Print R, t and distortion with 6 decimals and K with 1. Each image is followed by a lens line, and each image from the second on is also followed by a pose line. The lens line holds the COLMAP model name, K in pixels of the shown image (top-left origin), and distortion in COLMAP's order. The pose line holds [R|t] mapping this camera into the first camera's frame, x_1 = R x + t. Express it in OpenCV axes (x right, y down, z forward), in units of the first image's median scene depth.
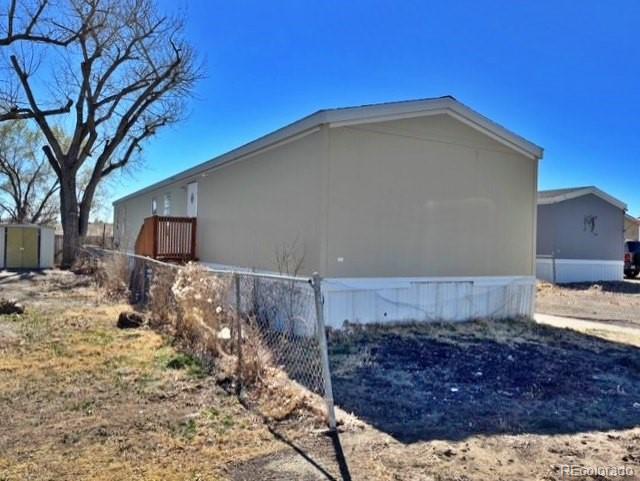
lens RADIAL K [[462.0, 0, 320.0], [0, 462.0, 240.5], [0, 0, 1]] dist [0.001282, 0.000440]
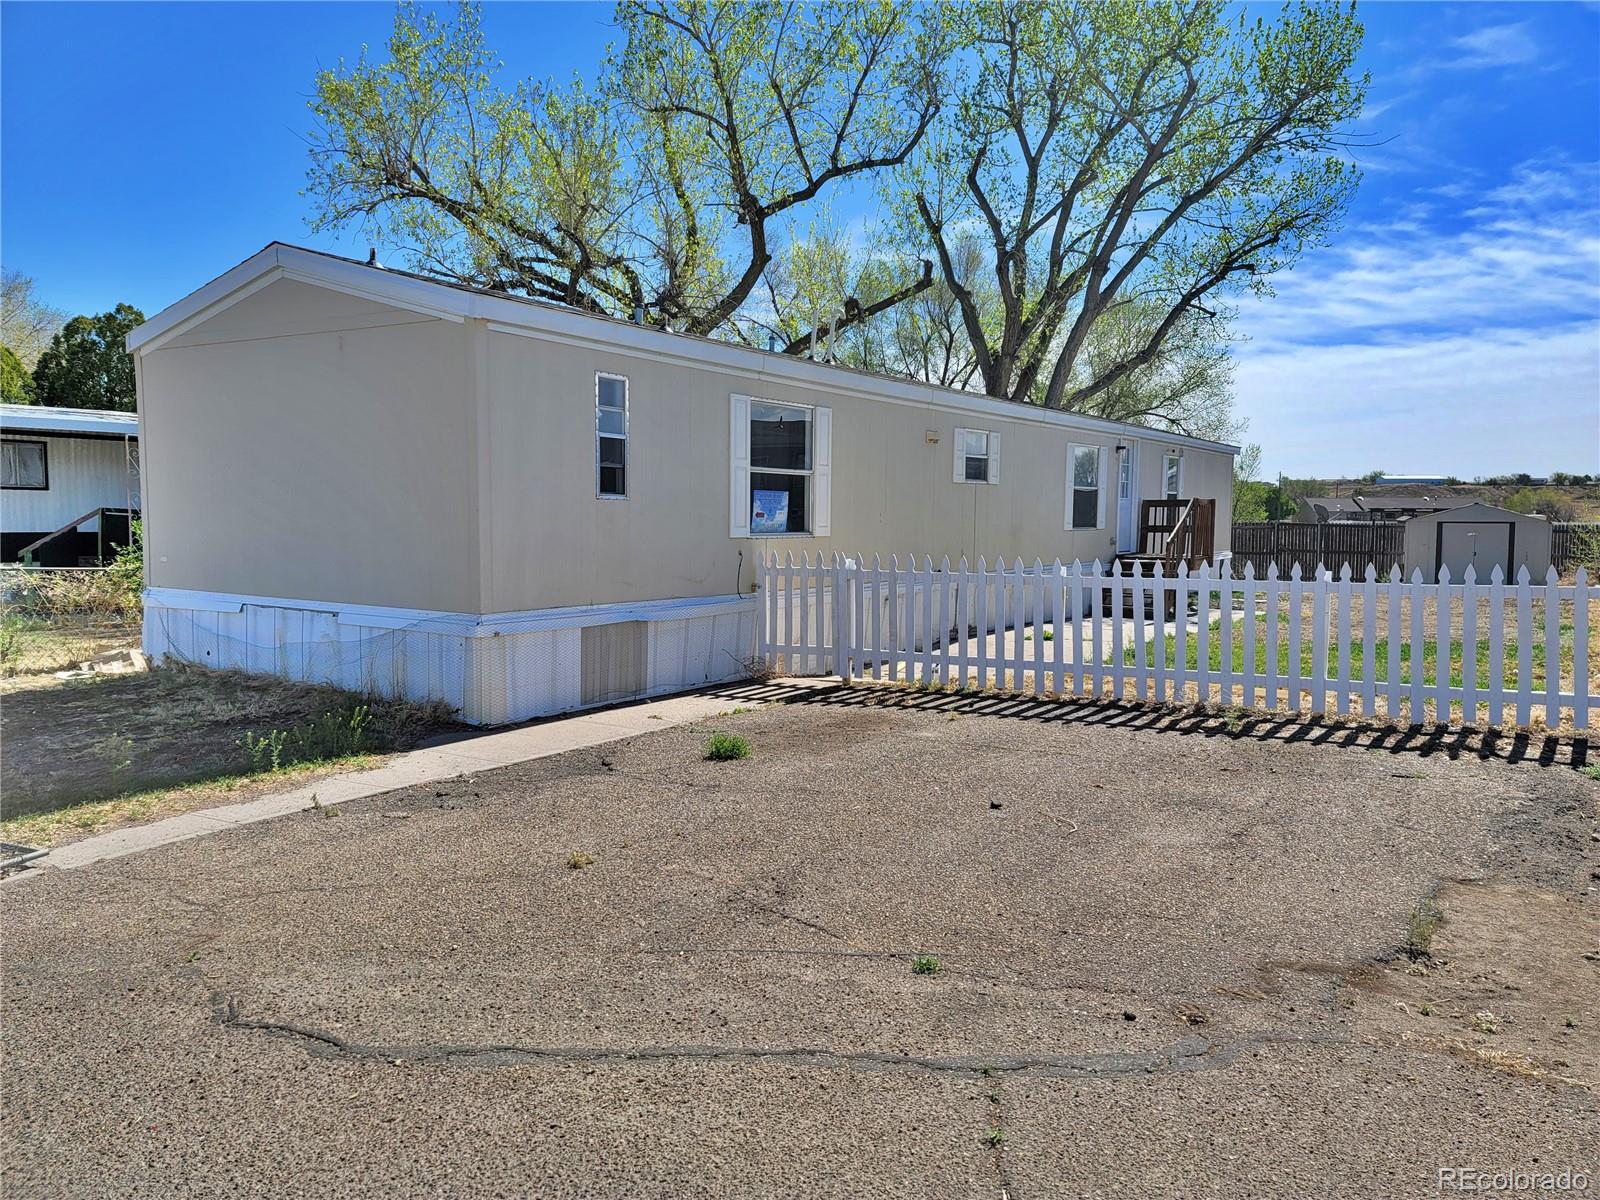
lens RADIAL K [[1155.0, 0, 800.0], [0, 1155.0, 600.0], [0, 0, 1]] dist [0.001282, 0.000440]
pose [[0.412834, 0.035968, -0.910096, 0.648316], [0.010321, 0.998971, 0.044163, 0.012043], [0.910748, -0.027625, 0.412038, 0.387832]]
